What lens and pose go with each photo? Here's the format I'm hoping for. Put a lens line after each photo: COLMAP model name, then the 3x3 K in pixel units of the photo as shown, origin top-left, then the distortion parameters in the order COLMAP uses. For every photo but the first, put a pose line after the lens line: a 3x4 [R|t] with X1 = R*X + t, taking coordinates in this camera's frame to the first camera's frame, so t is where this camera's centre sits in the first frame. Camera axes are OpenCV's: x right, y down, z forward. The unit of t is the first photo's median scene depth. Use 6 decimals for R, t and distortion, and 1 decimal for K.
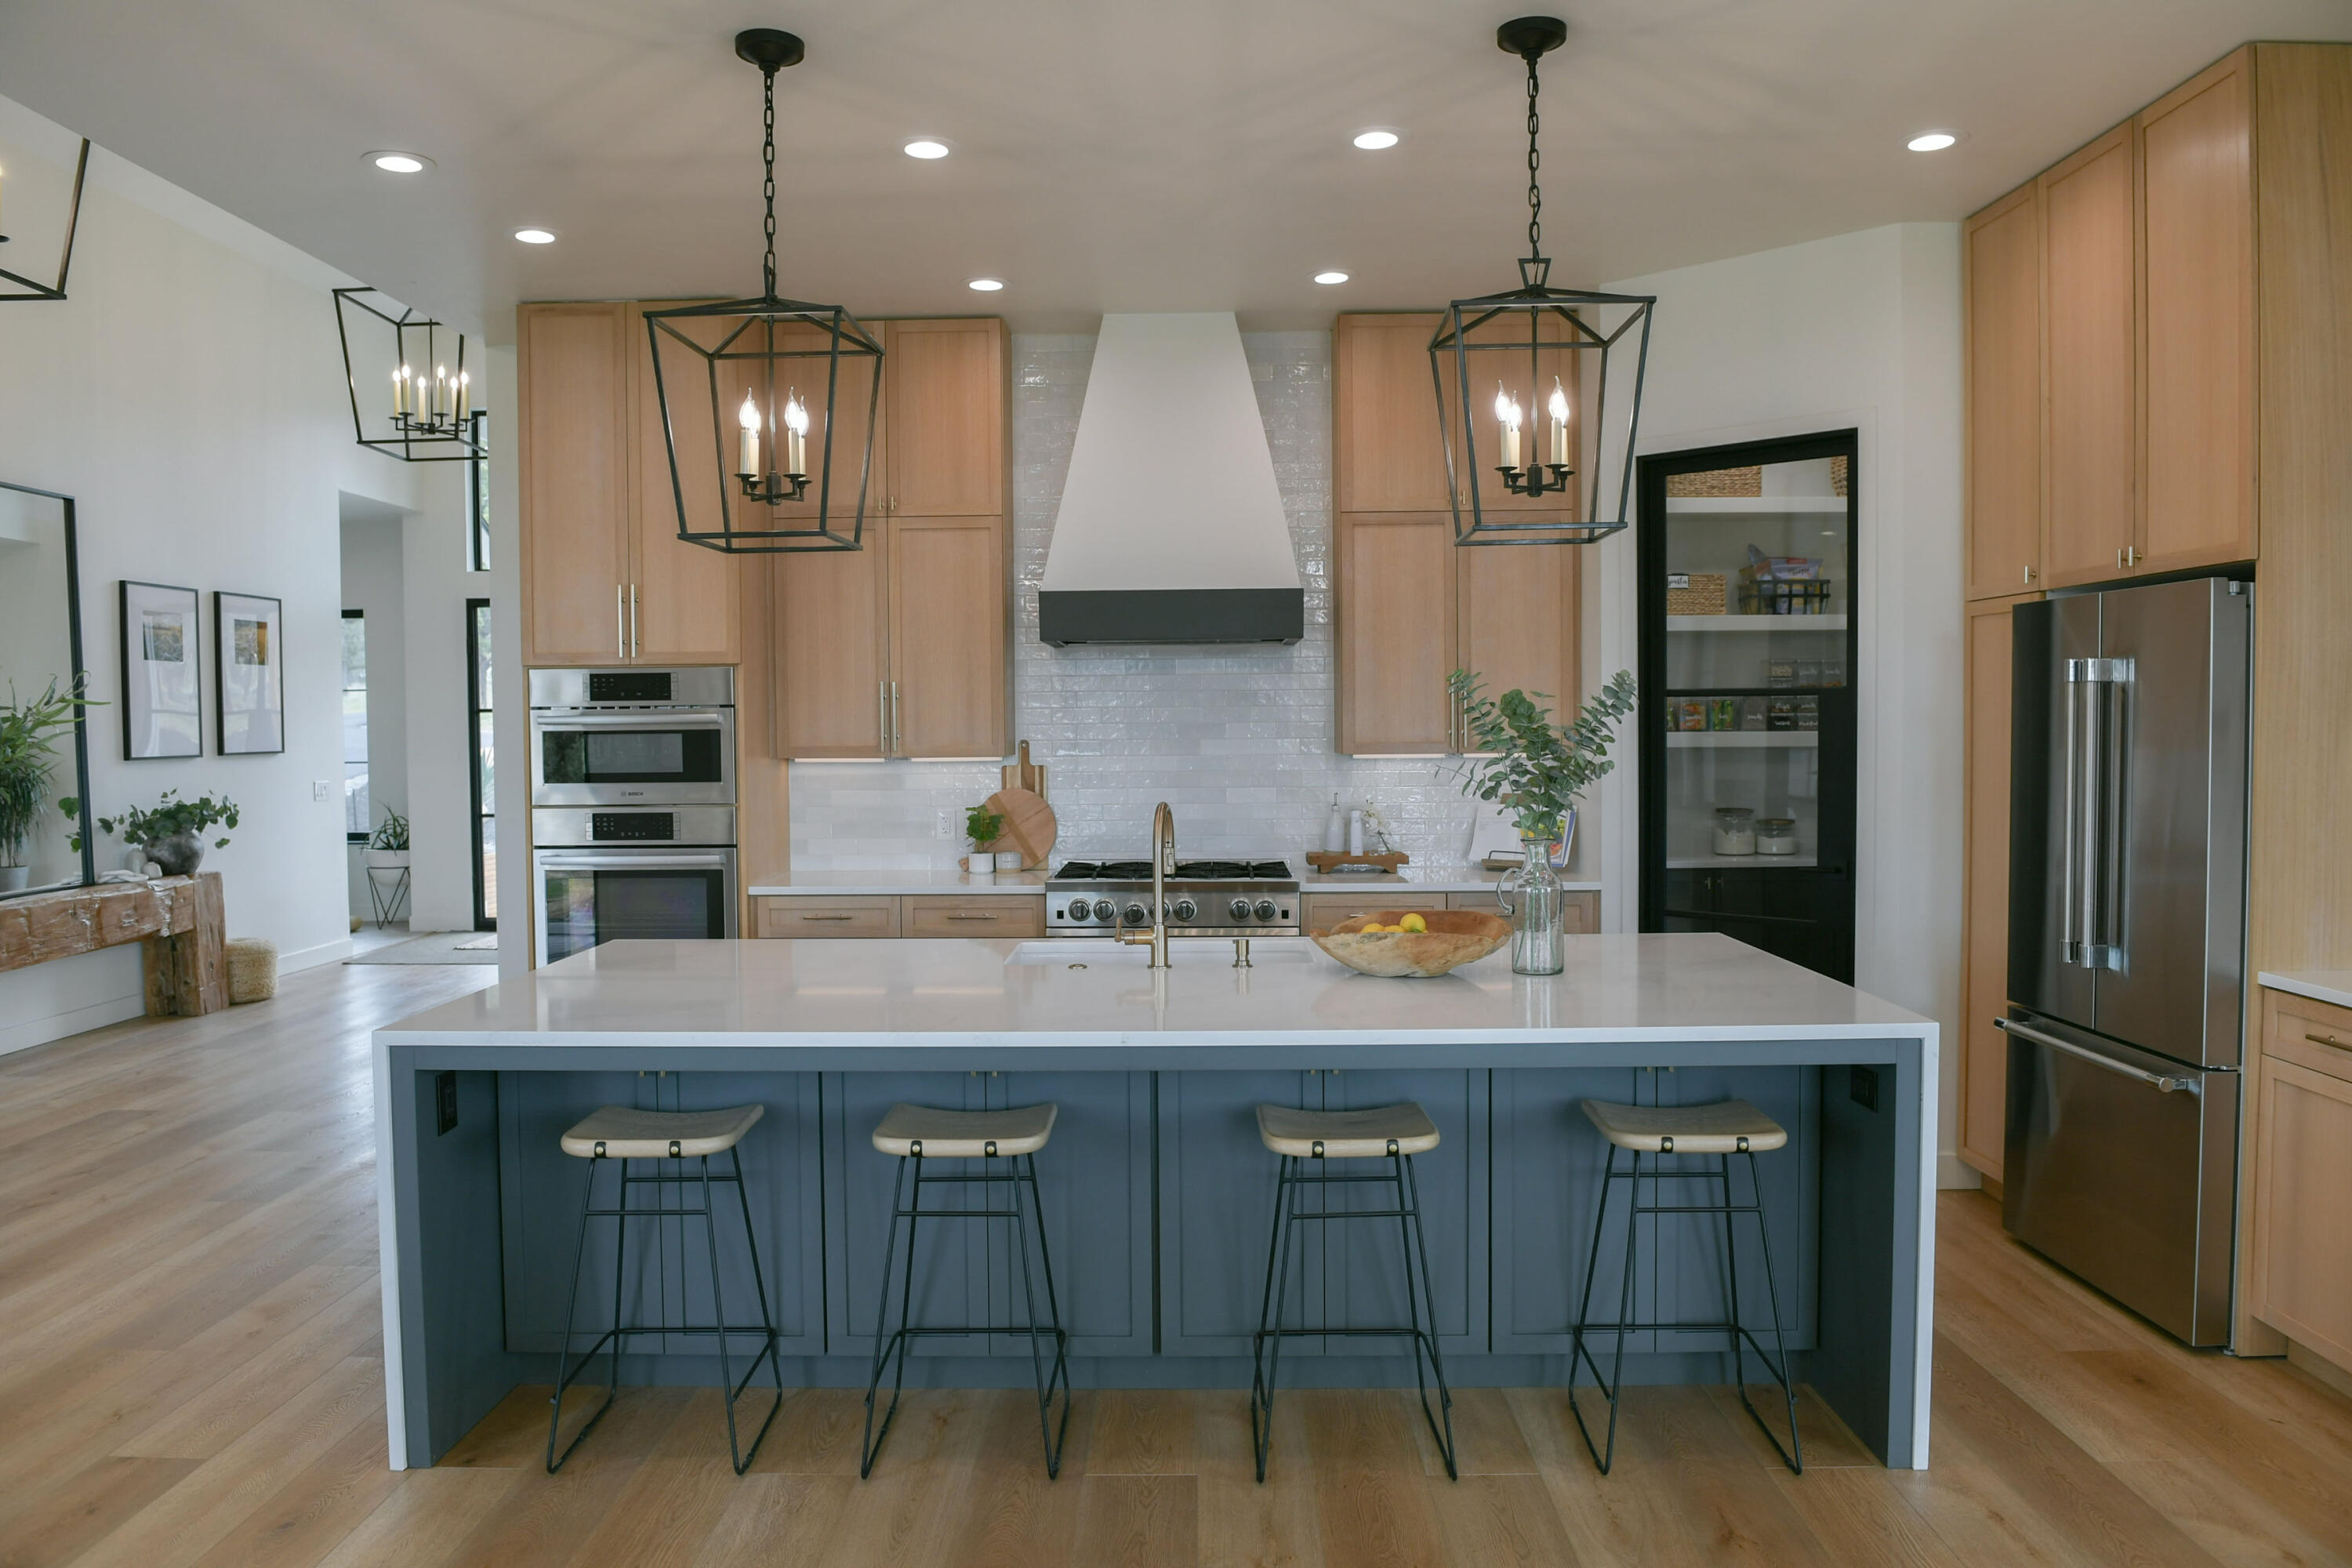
lens RADIAL K [[1625.7, 0, 1168.6], [0, 1625.7, 782.1], [0, 0, 1]] dist [-0.047515, -0.005060]
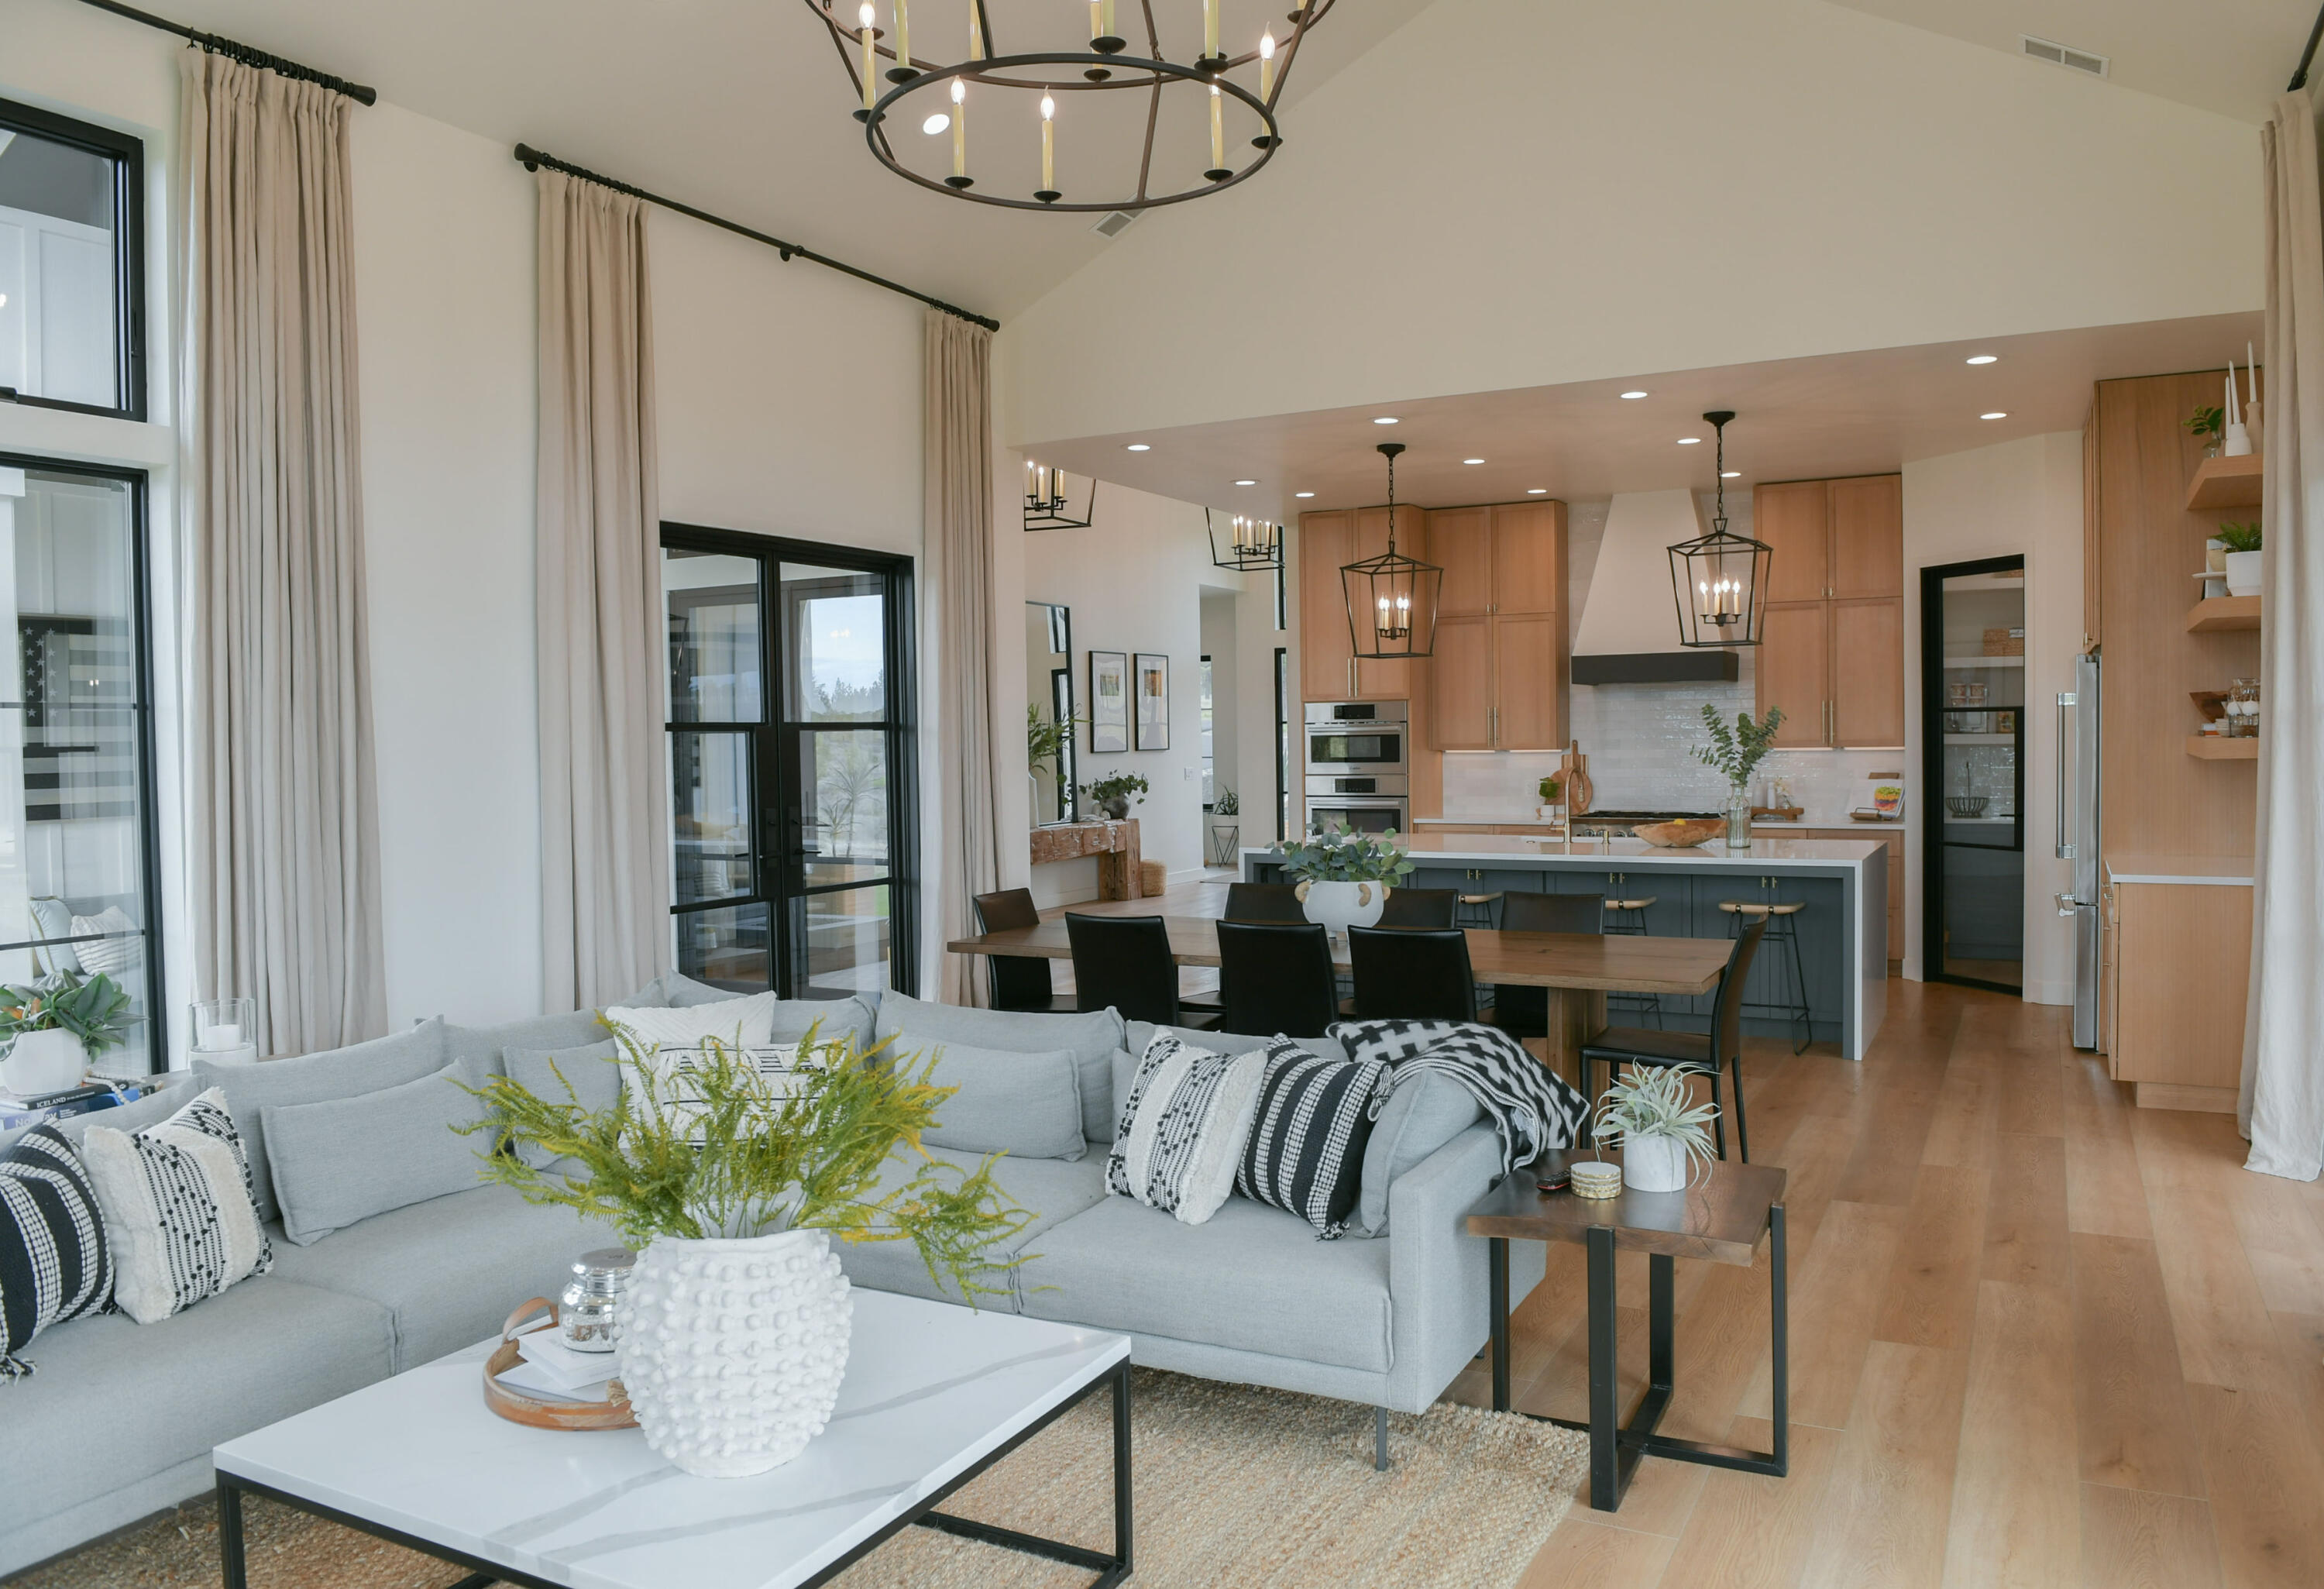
lens RADIAL K [[1637.9, 0, 1170.9], [0, 1637.9, 781.6], [0, 0, 1]] dist [-0.046819, -0.005448]
pose [[0.889262, 0.008285, -0.457323, 0.340904], [-0.010021, 0.999949, -0.001369, 0.026546], [0.457288, 0.005800, 0.889300, -0.774808]]
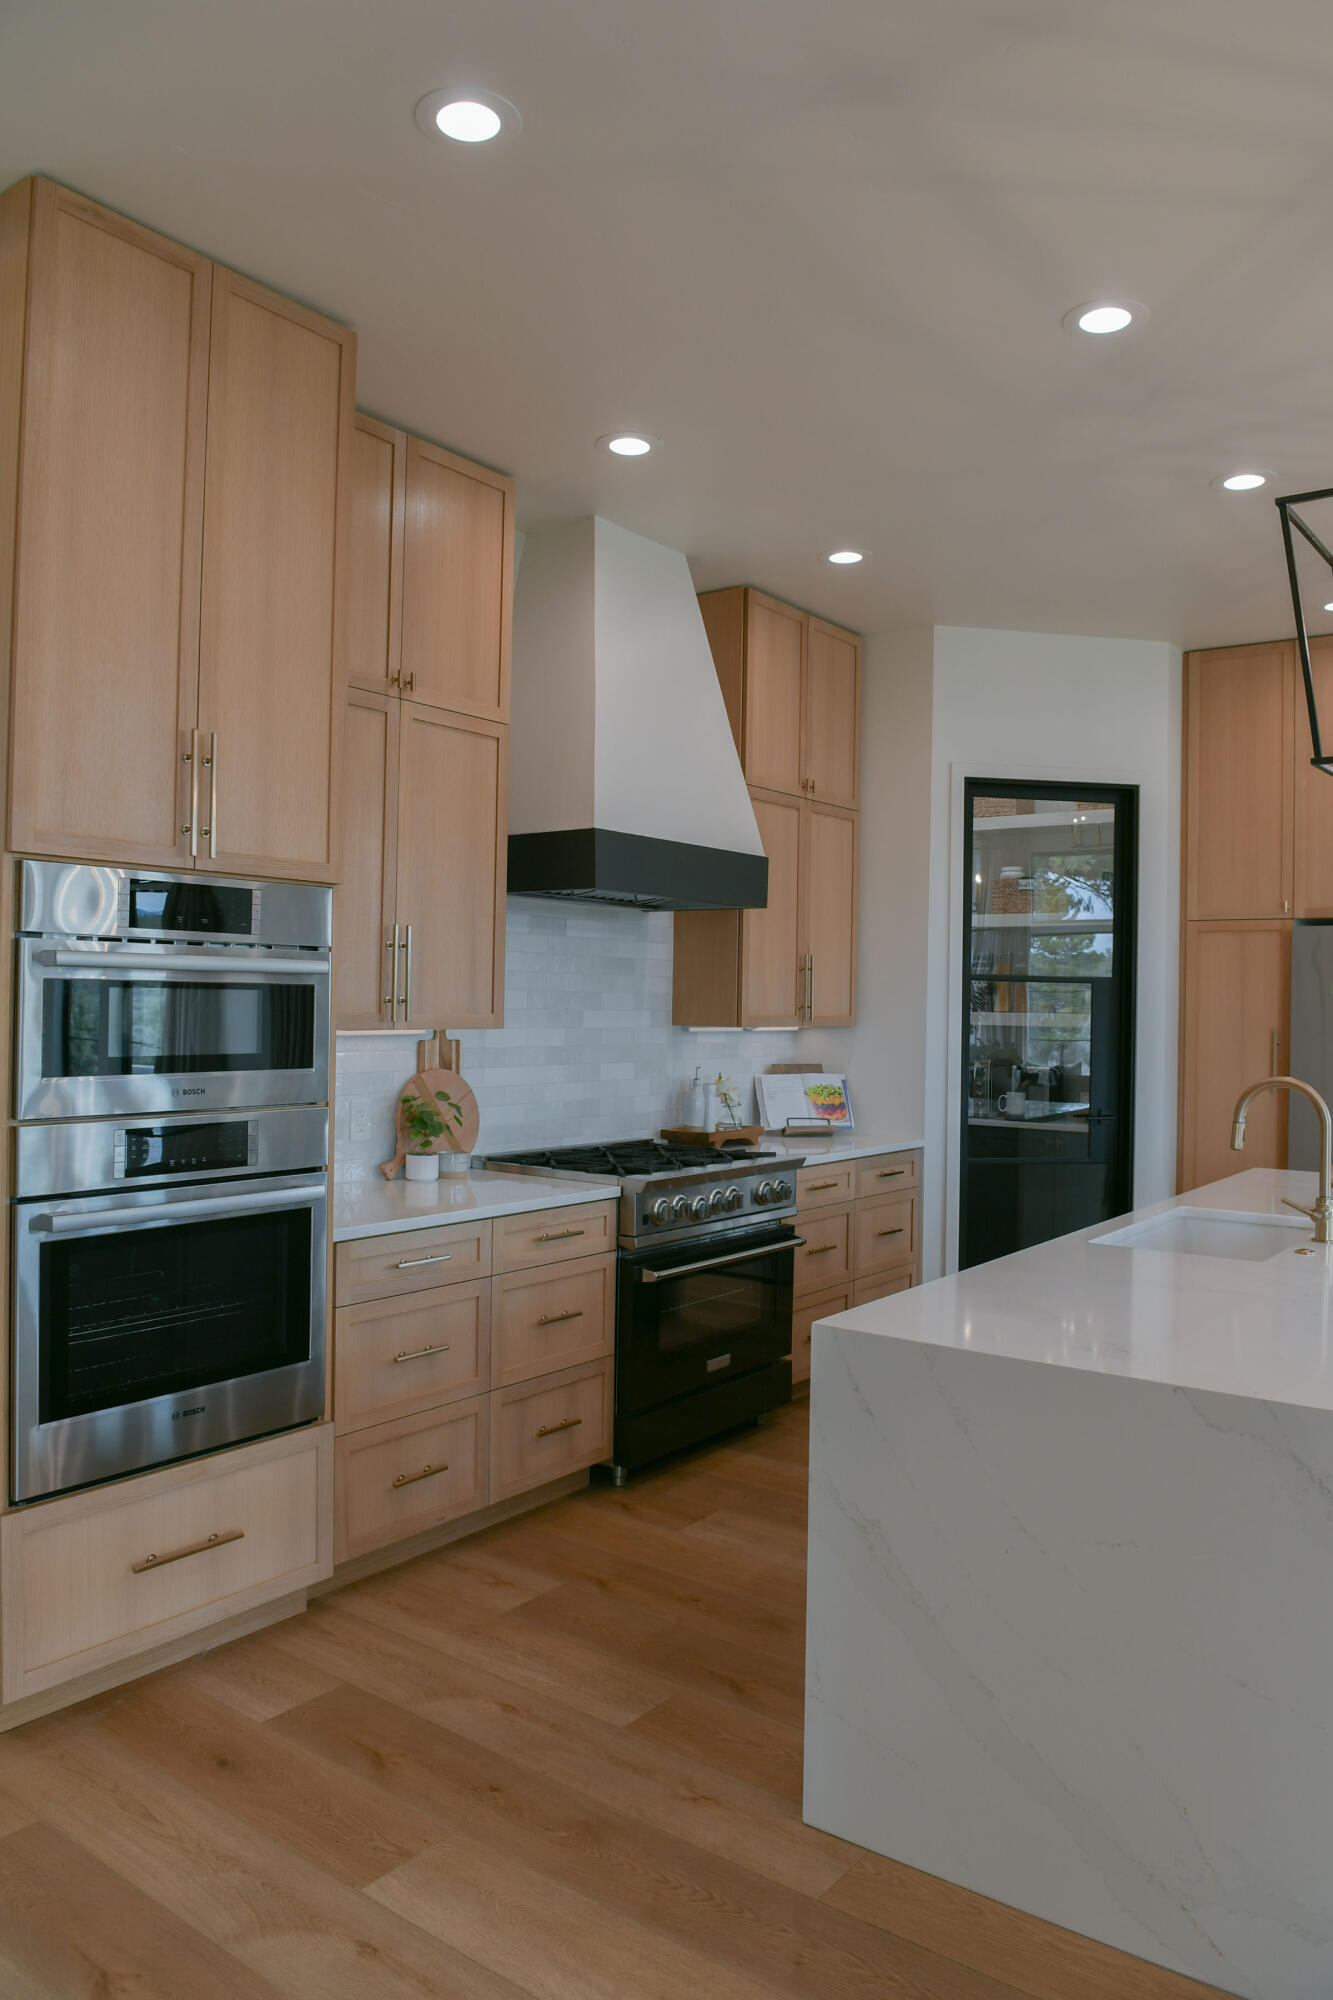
lens RADIAL K [[1382.4, 0, 668.0], [0, 1382.4, 999.0], [0, 0, 1]] dist [-0.047515, -0.005060]
pose [[0.581469, 0.019957, 0.813324, -0.608490], [0.010328, 0.999437, -0.031907, -0.008219], [-0.813503, 0.026953, 0.580936, 0.549512]]
